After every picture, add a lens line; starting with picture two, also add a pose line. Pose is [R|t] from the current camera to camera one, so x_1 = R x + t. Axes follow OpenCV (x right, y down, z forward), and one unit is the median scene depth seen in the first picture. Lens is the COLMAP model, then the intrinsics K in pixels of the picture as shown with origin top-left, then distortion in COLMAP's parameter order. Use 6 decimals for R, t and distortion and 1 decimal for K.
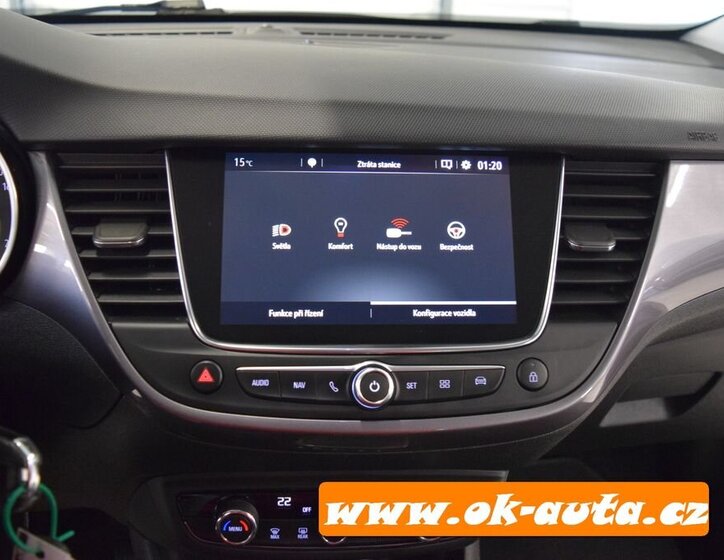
lens RADIAL K [[653.6, 0, 360.6], [0, 653.6, 282.9], [0, 0, 1]] dist [-0.092719, 0.009158]
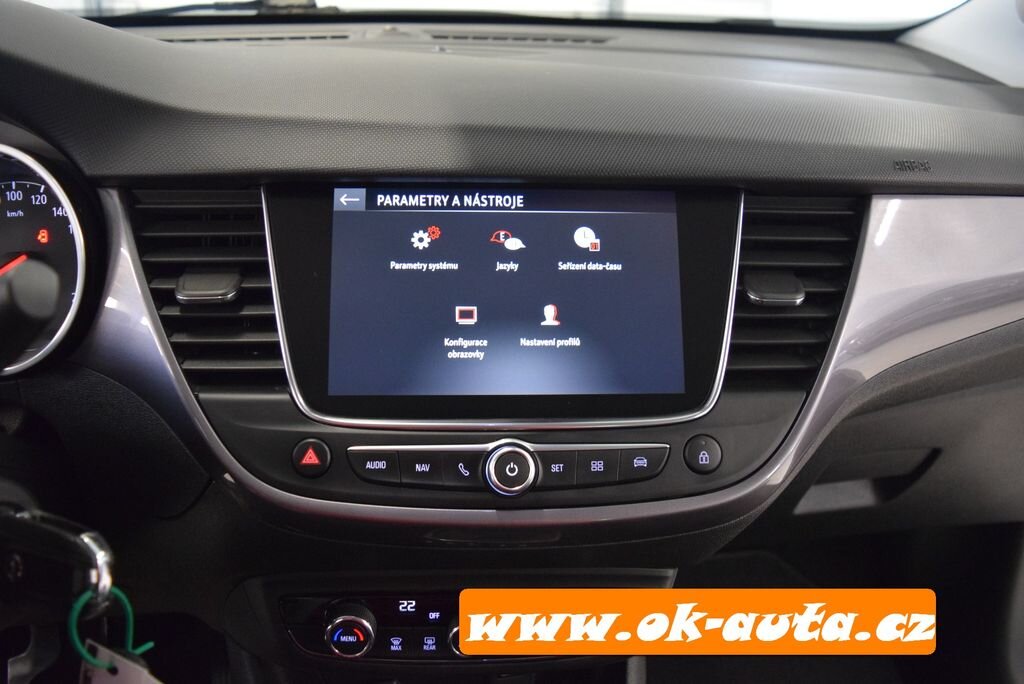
lens RADIAL K [[798.0, 0, 509.5], [0, 798.0, 346.9], [0, 0, 1]] dist [-0.095929, 0.018850]
pose [[0.999980, -0.002716, -0.005696, 0.022097], [0.002793, 0.999906, 0.013389, -0.010565], [0.005659, -0.013405, 0.999894, -0.015619]]
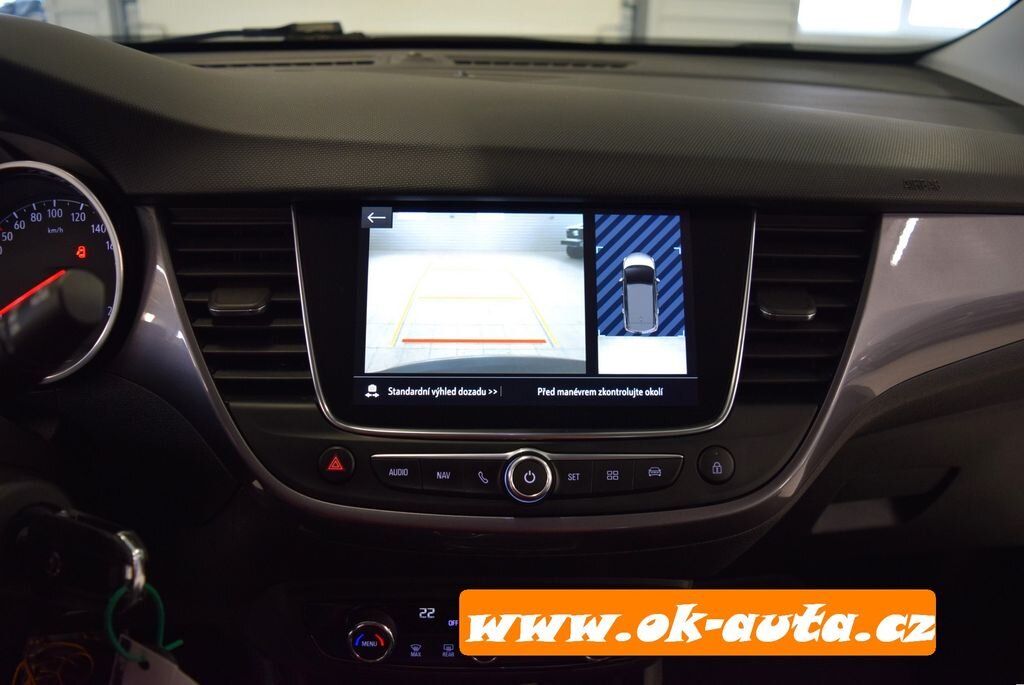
lens RADIAL K [[798.0, 0, 507.8], [0, 798.0, 350.1], [0, 0, 1]] dist [-0.095929, 0.018850]
pose [[0.999444, 0.002315, -0.033274, 0.024298], [-0.002708, 0.999927, -0.011767, 0.002762], [0.033244, 0.011850, 0.999377, -0.049988]]
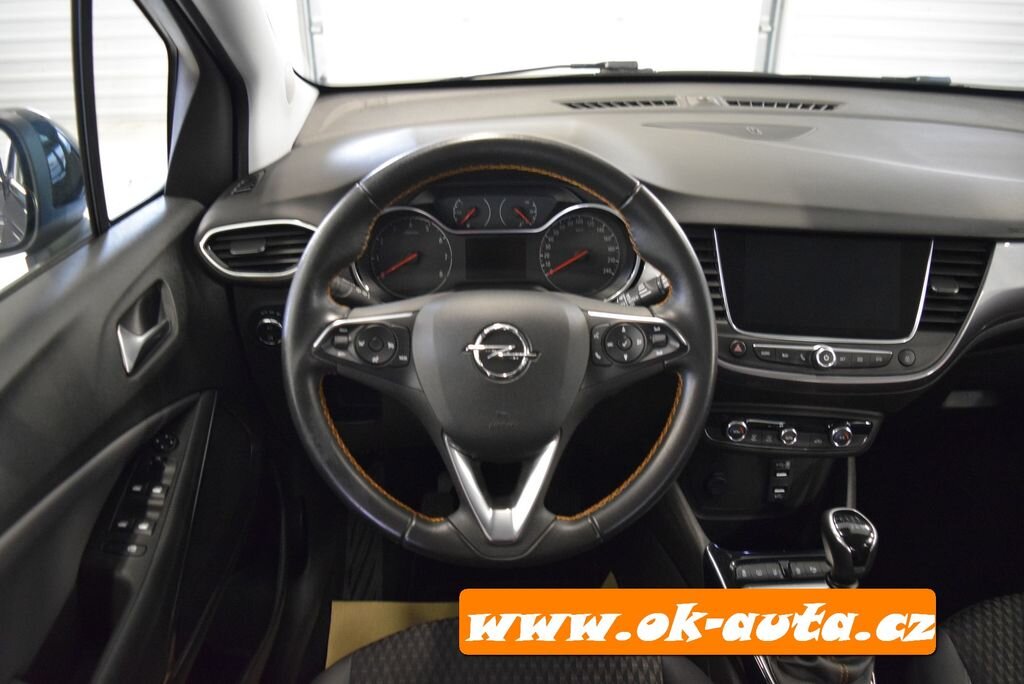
lens RADIAL K [[798.0, 0, 512.9], [0, 798.0, 345.5], [0, 0, 1]] dist [-0.095929, 0.018850]
pose [[0.986462, 0.054977, -0.154499, -0.502699], [-0.041168, 0.994981, 0.091200, -0.052264], [0.158737, -0.083605, 0.983775, -1.370730]]
